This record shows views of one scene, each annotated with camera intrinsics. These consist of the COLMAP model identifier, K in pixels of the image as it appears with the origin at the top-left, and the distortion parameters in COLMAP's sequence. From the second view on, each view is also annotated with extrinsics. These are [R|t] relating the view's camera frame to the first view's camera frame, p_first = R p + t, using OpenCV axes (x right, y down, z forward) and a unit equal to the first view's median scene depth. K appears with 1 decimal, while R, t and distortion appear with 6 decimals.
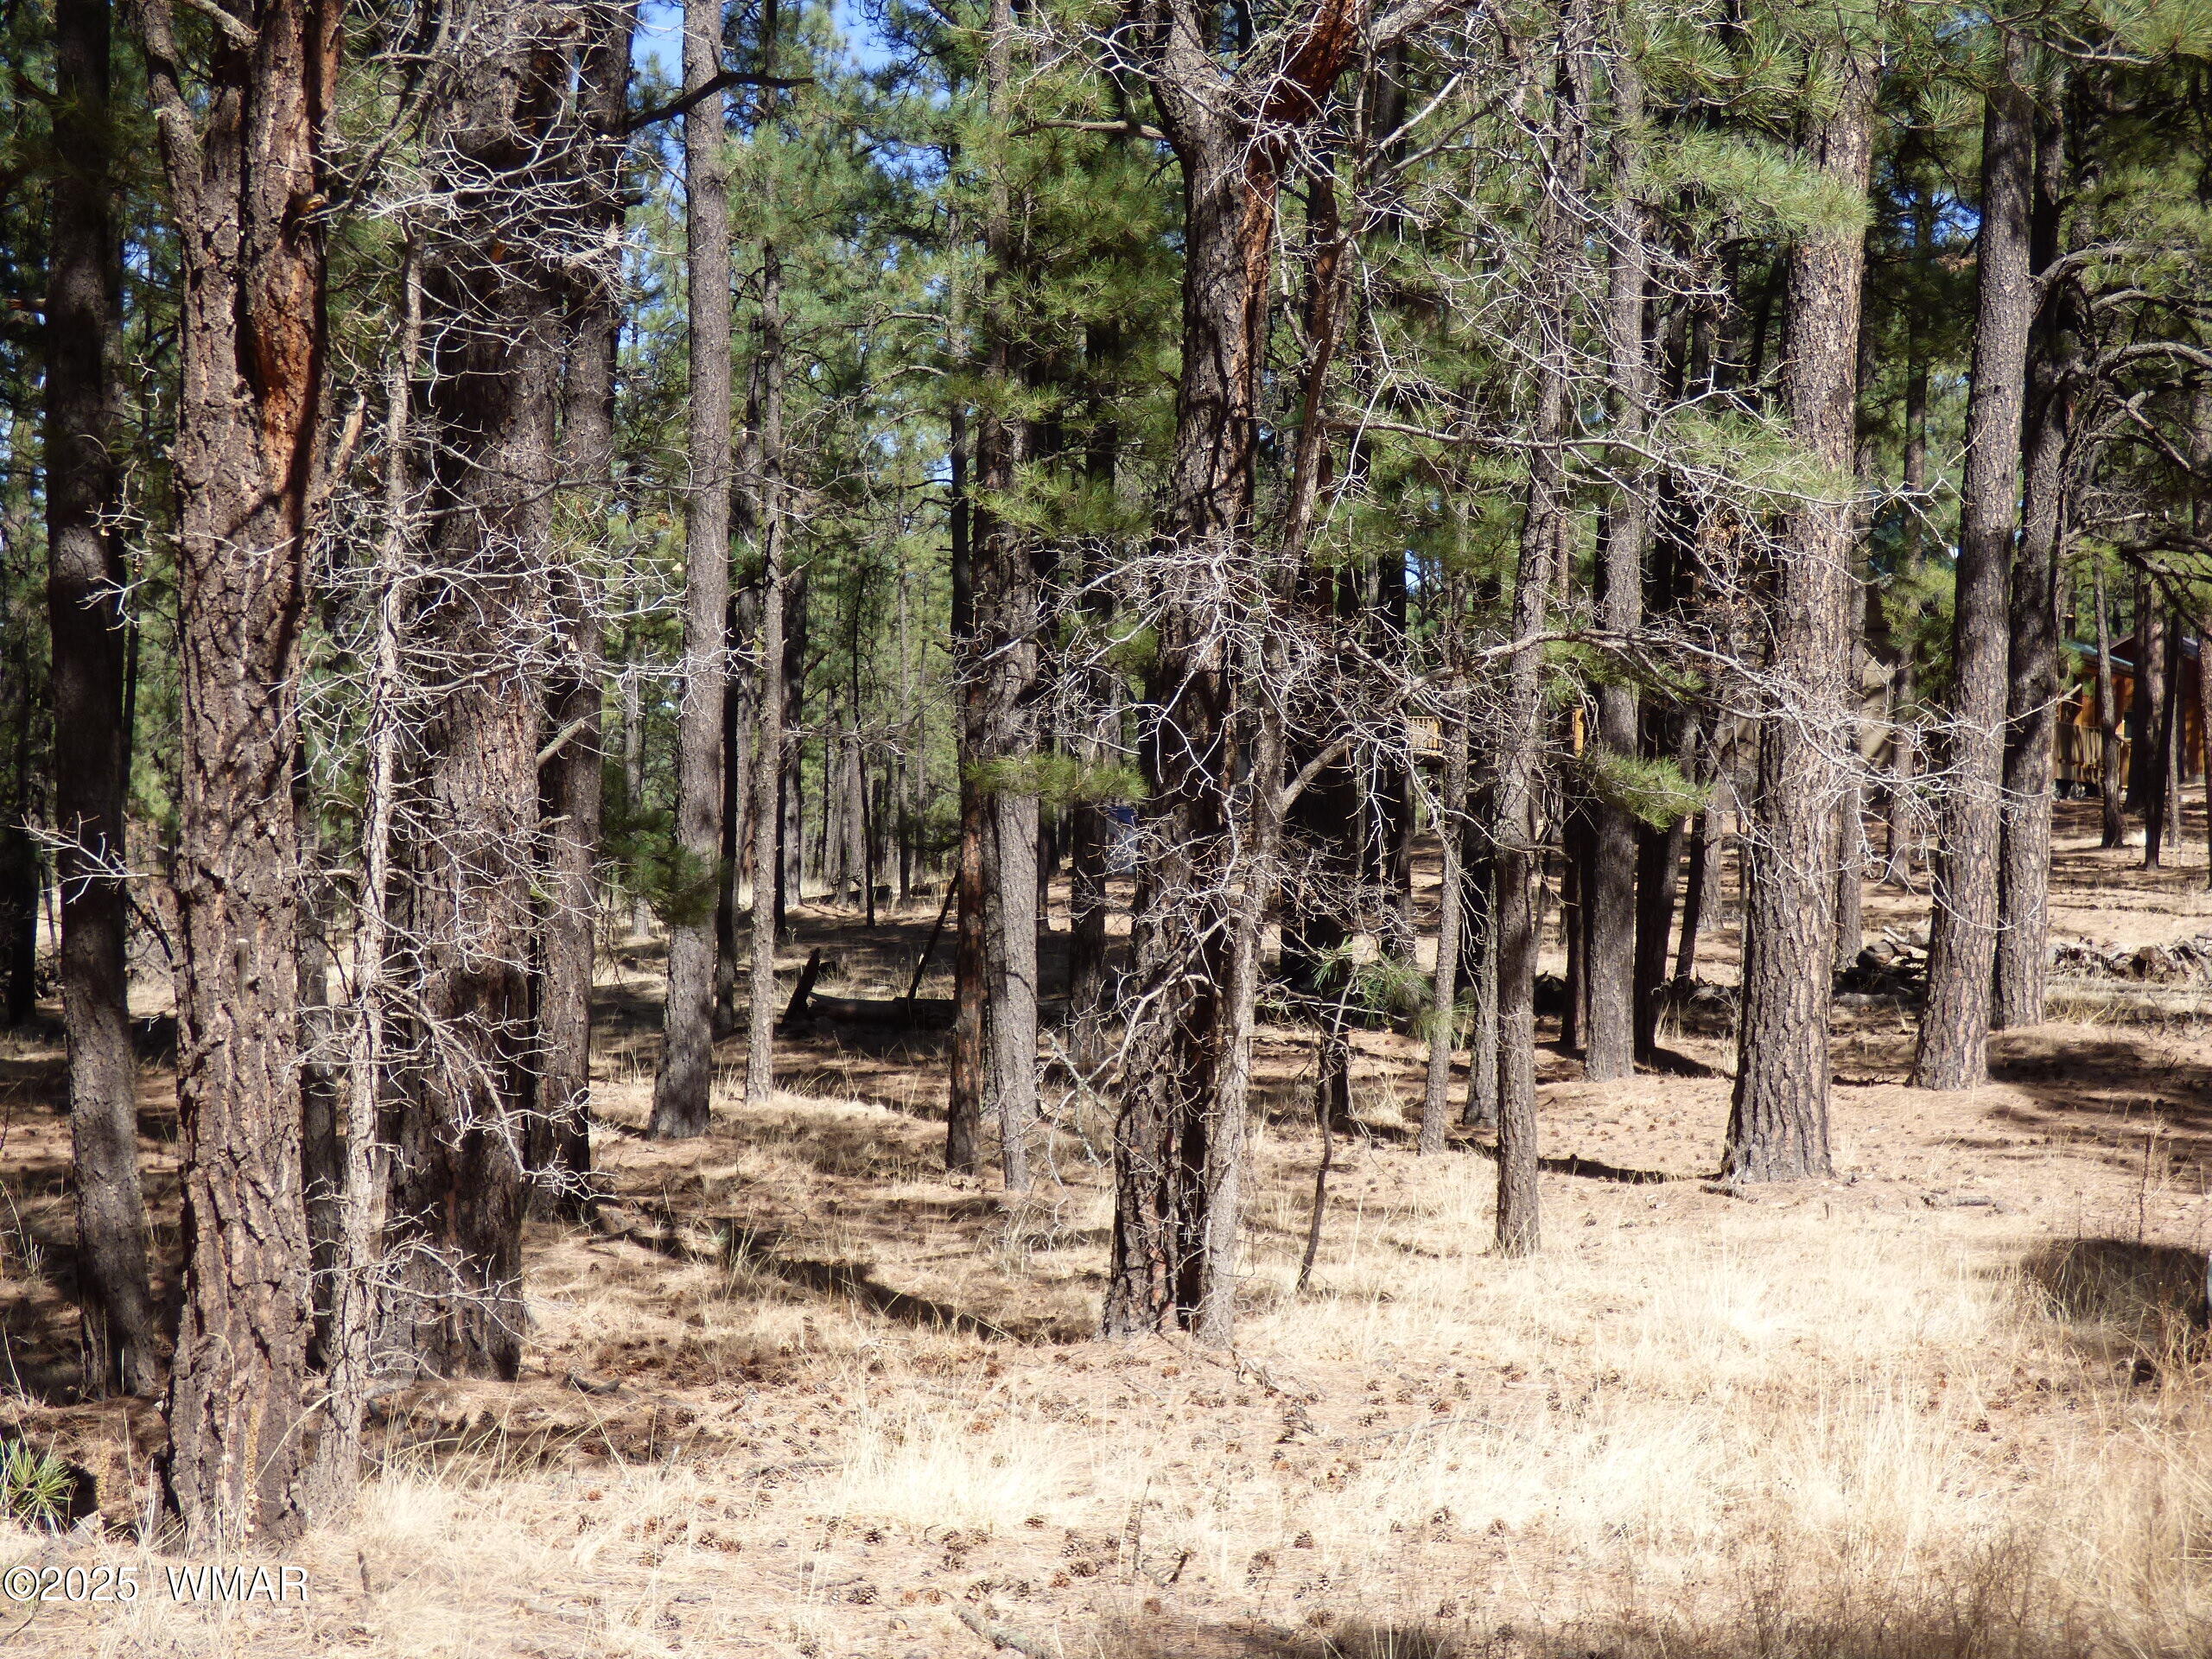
lens RADIAL K [[3922.2, 0, 1088.4], [0, 3922.2, 815.2], [0, 0, 1]] dist [0.113441, 0.000000]
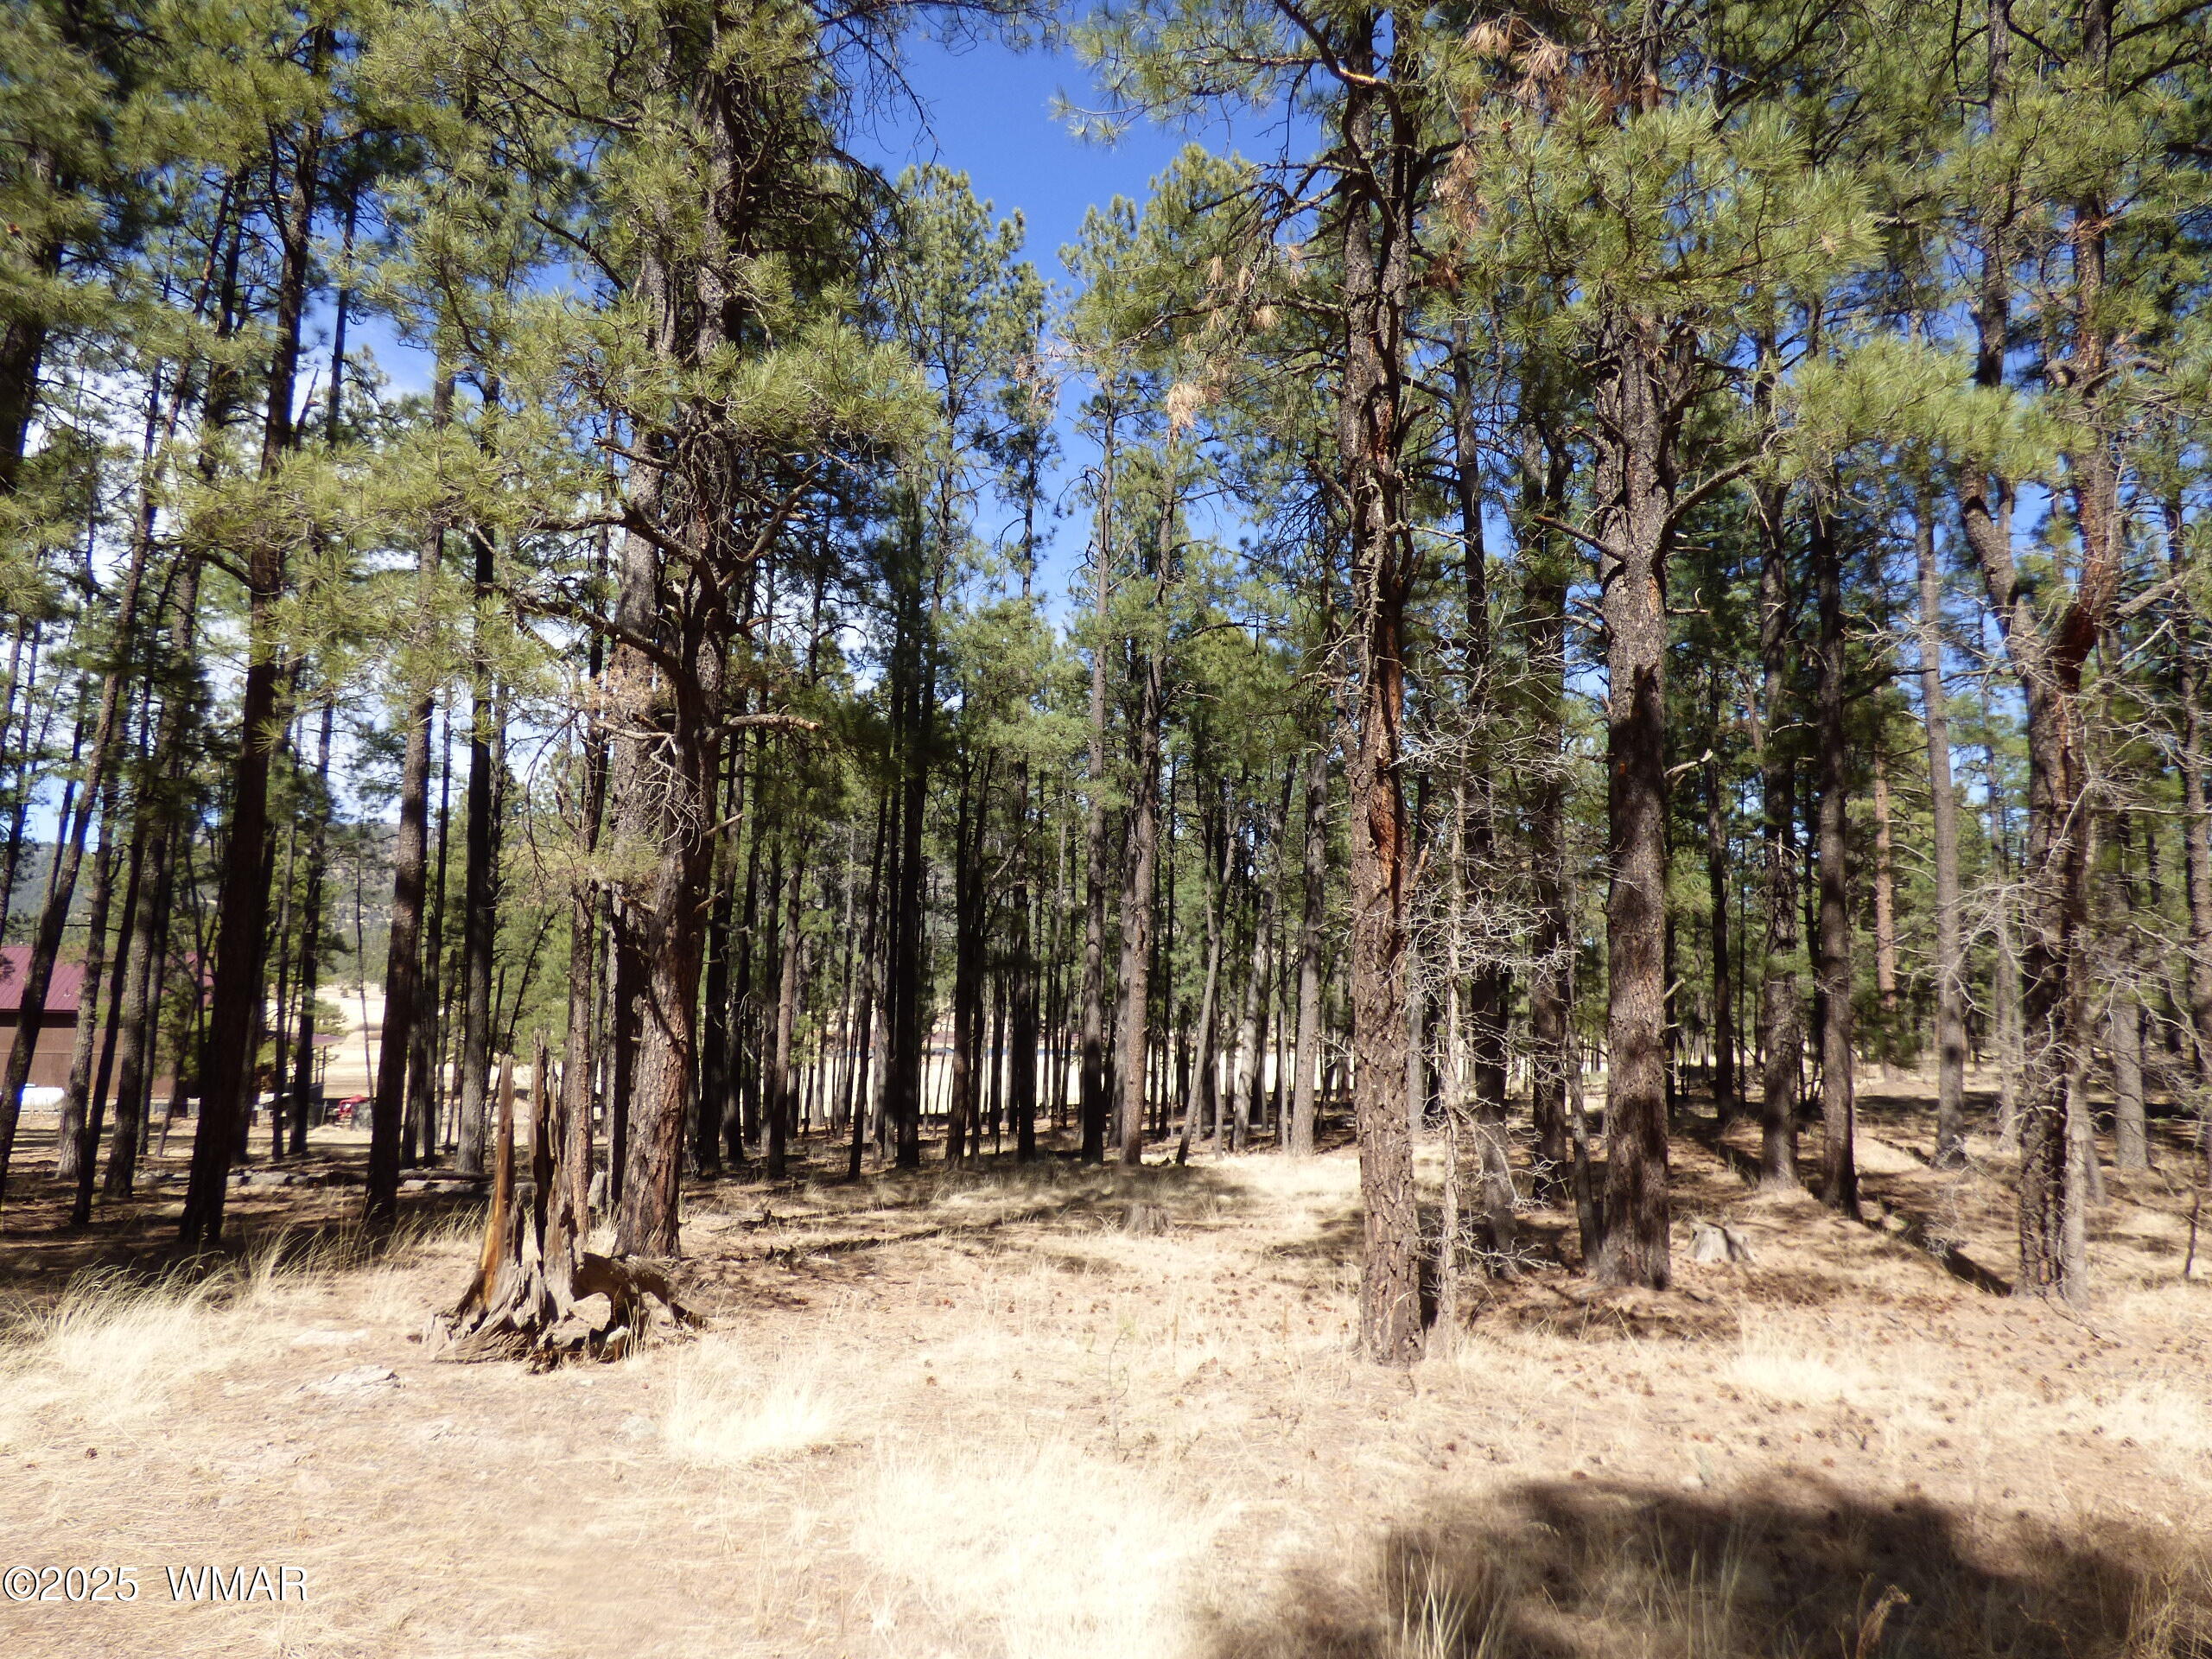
lens RADIAL K [[1522.5, 0, 1119.6], [0, 1522.5, 818.6], [0, 0, 1]] dist [-0.018450, -0.014512]
pose [[0.766027, -0.086499, -0.636962, 0.158107], [0.006222, 0.991856, -0.127210, -0.006915], [0.642778, 0.093483, 0.760327, 0.150434]]
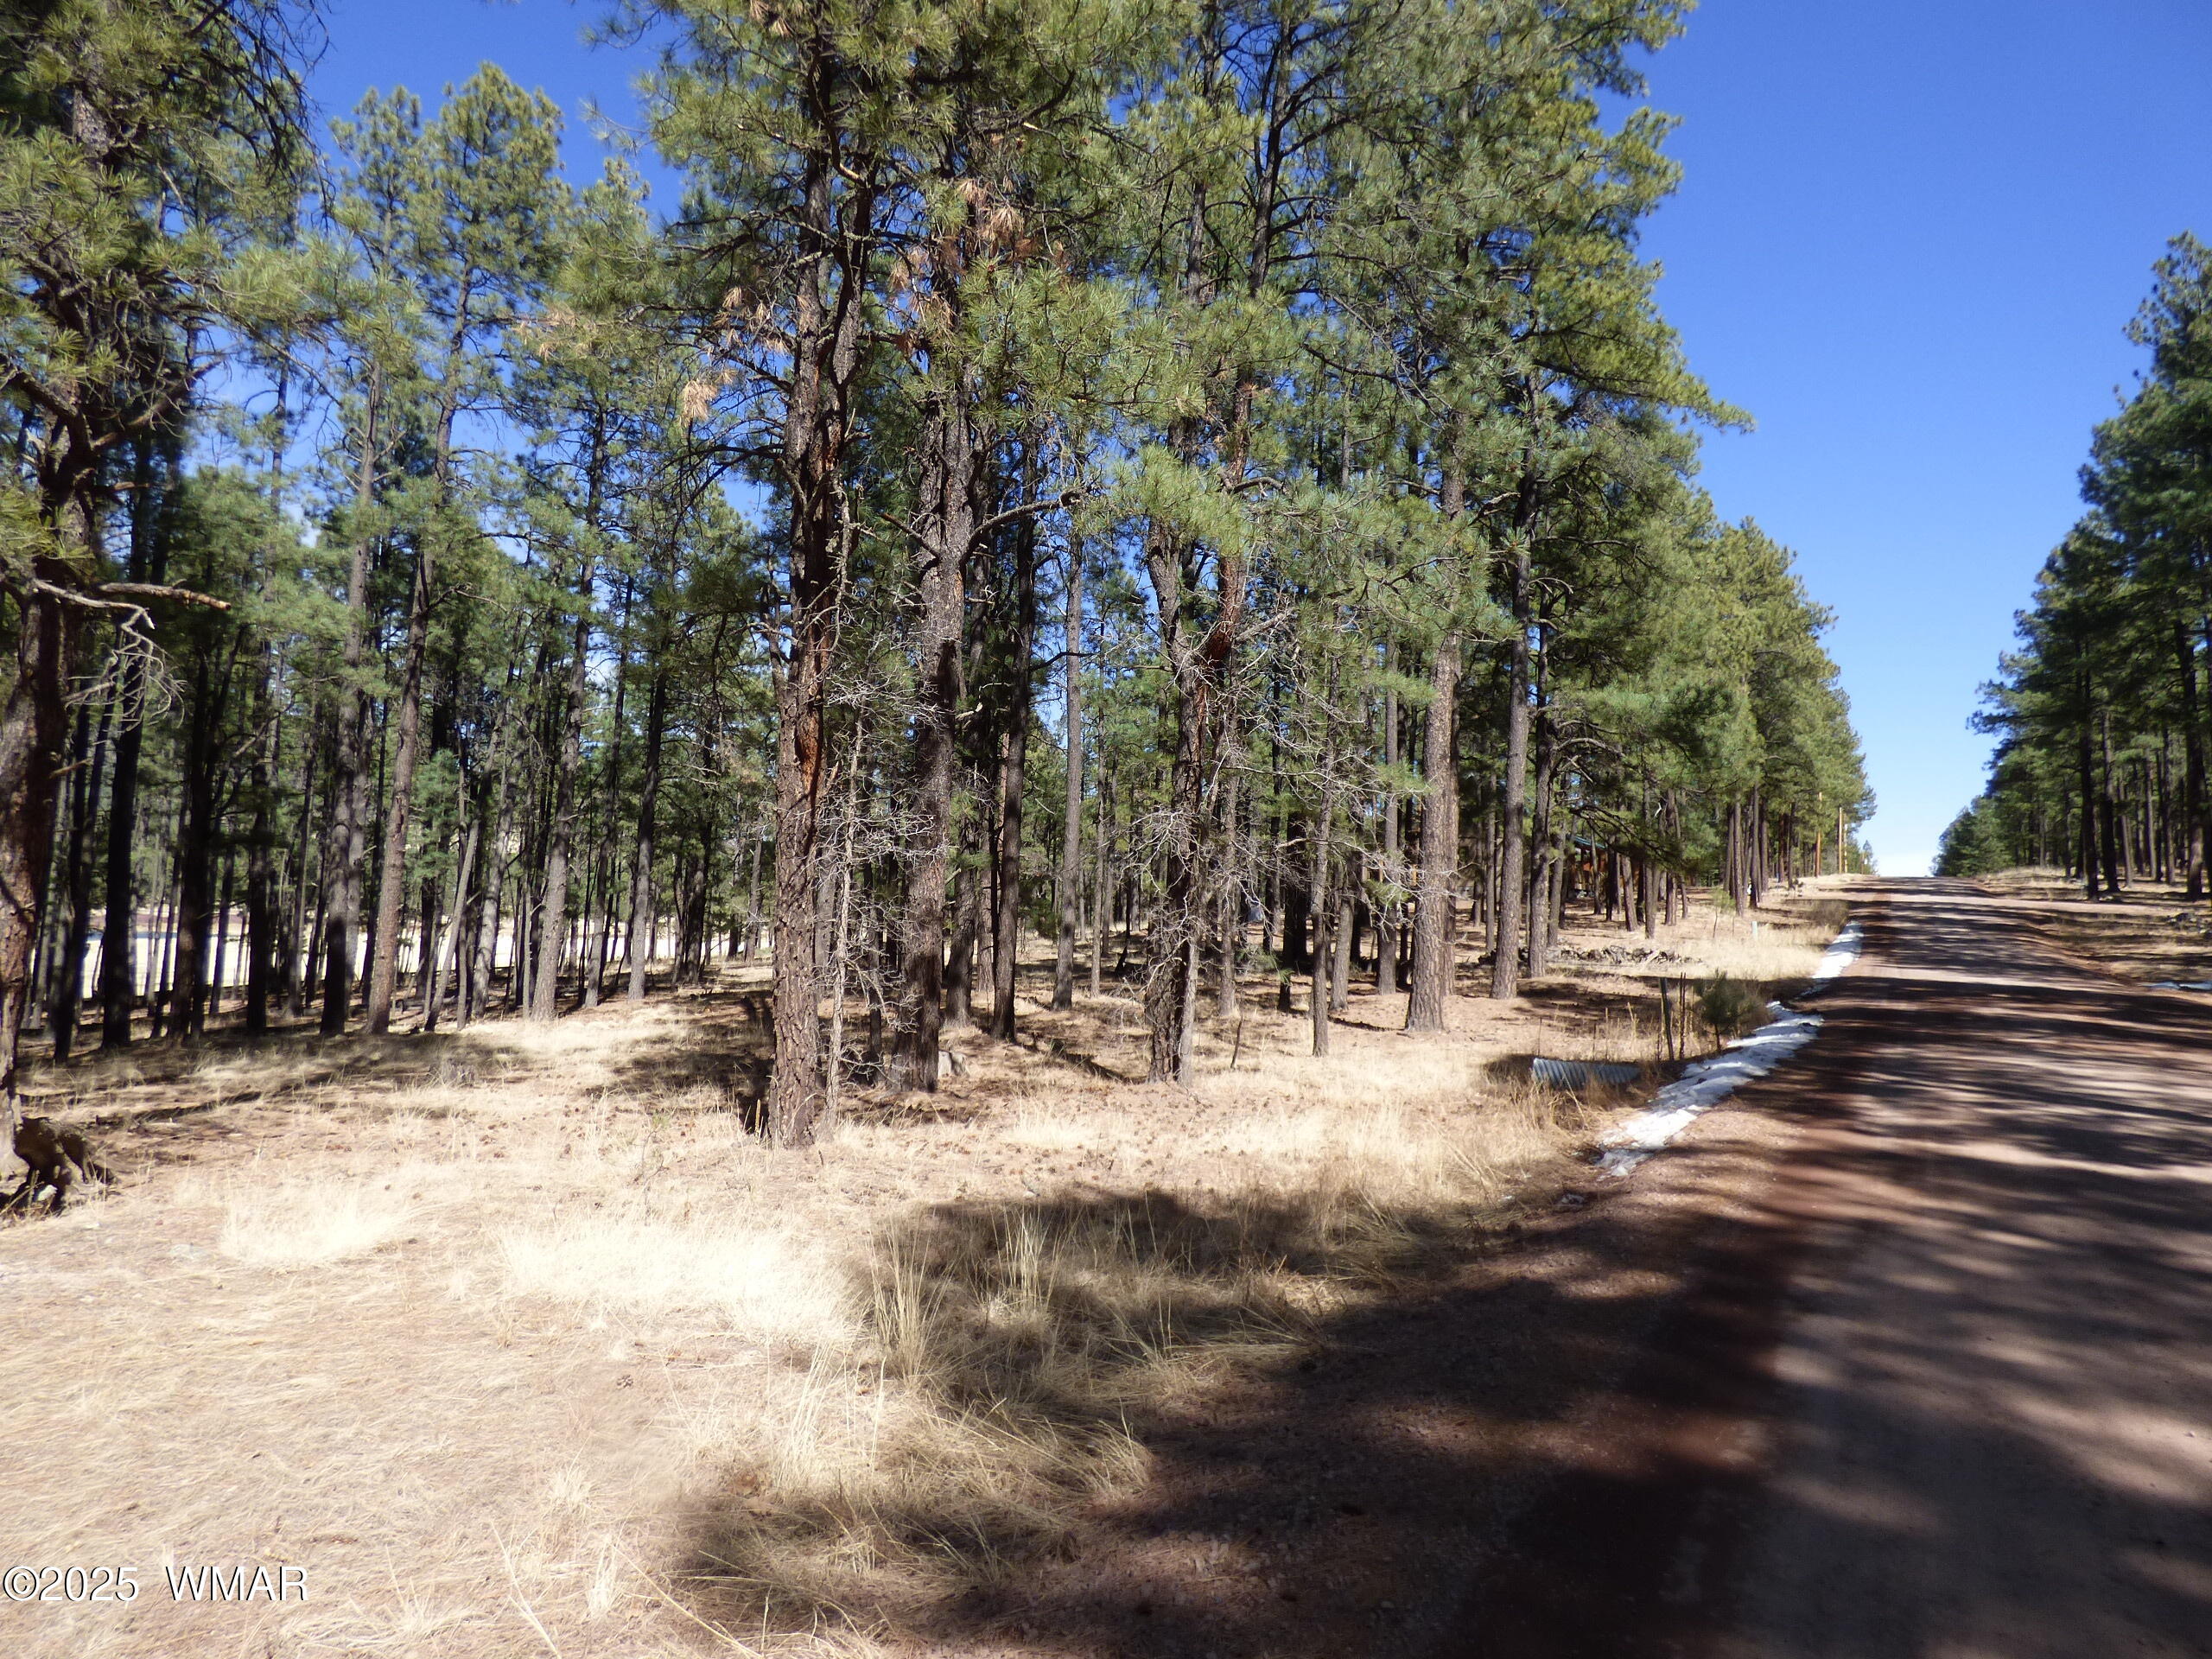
lens RADIAL K [[1332.2, 0, 1107.0], [0, 1332.2, 817.9], [0, 0, 1]] dist [-0.002593, -0.005221]
pose [[0.992512, -0.003082, -0.122105, 0.095963], [-0.004447, 0.998107, -0.061342, -0.001493], [0.122063, 0.061426, 0.990620, 0.014872]]
